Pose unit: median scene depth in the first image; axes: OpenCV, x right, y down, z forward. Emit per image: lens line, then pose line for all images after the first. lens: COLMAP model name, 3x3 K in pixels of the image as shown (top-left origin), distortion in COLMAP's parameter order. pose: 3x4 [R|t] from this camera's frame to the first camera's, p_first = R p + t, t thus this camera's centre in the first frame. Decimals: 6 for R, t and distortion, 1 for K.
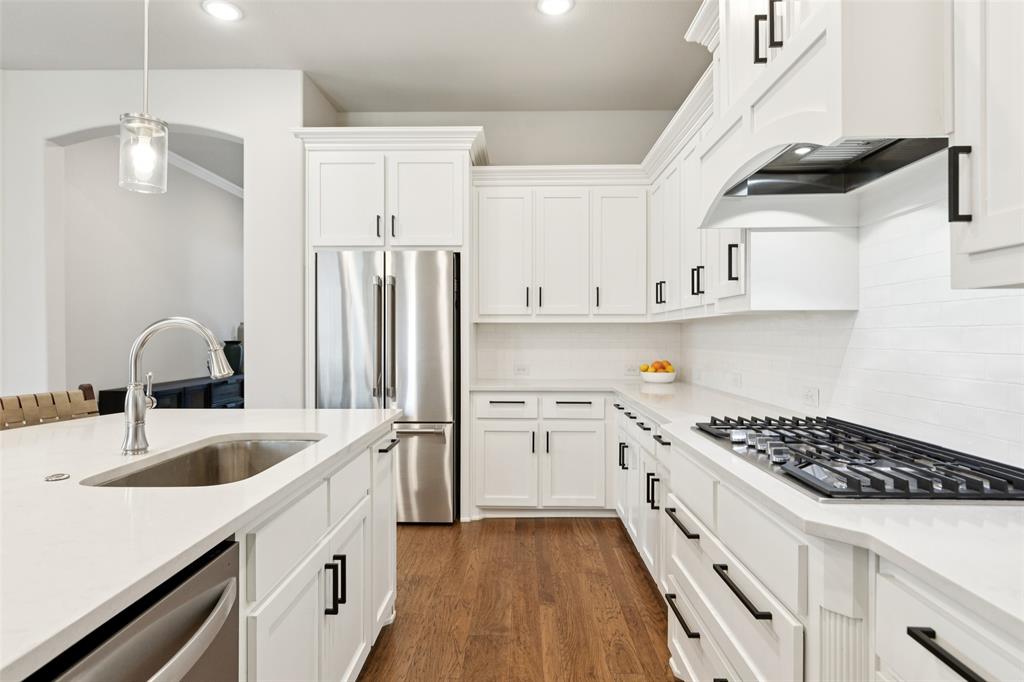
lens RADIAL K [[538.9, 0, 512.0], [0, 538.9, 341.0], [0, 0, 1]] dist [-0.001014, 0.000696]
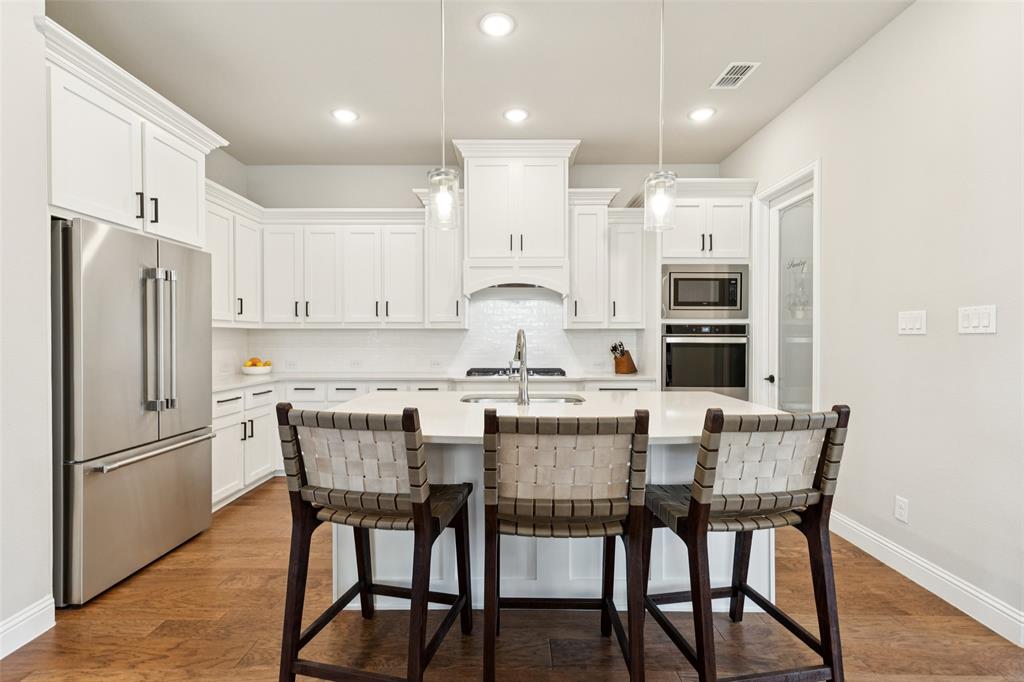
lens RADIAL K [[459.3, 0, 512.0], [0, 459.3, 341.0], [0, 0, 1]] dist [0.004286, 0.000188]
pose [[-0.019887, -0.005821, 0.999785, -0.955394], [0.009403, 0.999938, 0.006009, -0.006328], [-0.999758, 0.009521, -0.019831, 0.456525]]
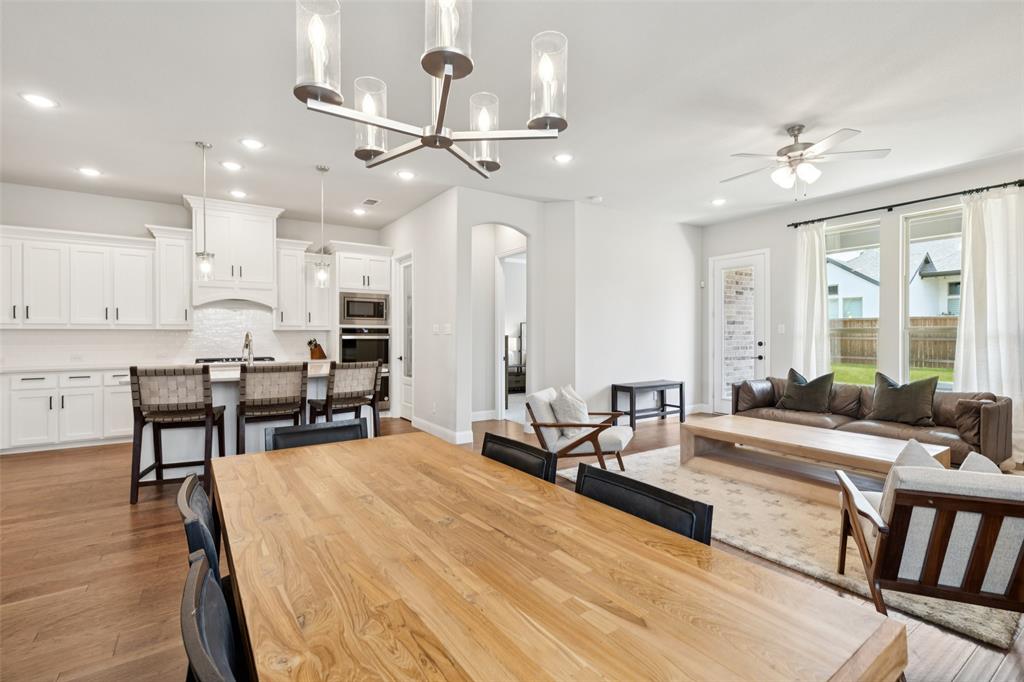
lens RADIAL K [[455.7, 0, 512.2], [0, 455.7, 334.2], [0, 0, 1]] dist [0.003058, -0.000314]
pose [[-0.579346, 0.003014, 0.815076, -1.758576], [0.009855, 0.999946, 0.003308, -0.010149], [-0.815022, 0.009949, -0.579344, 0.569430]]
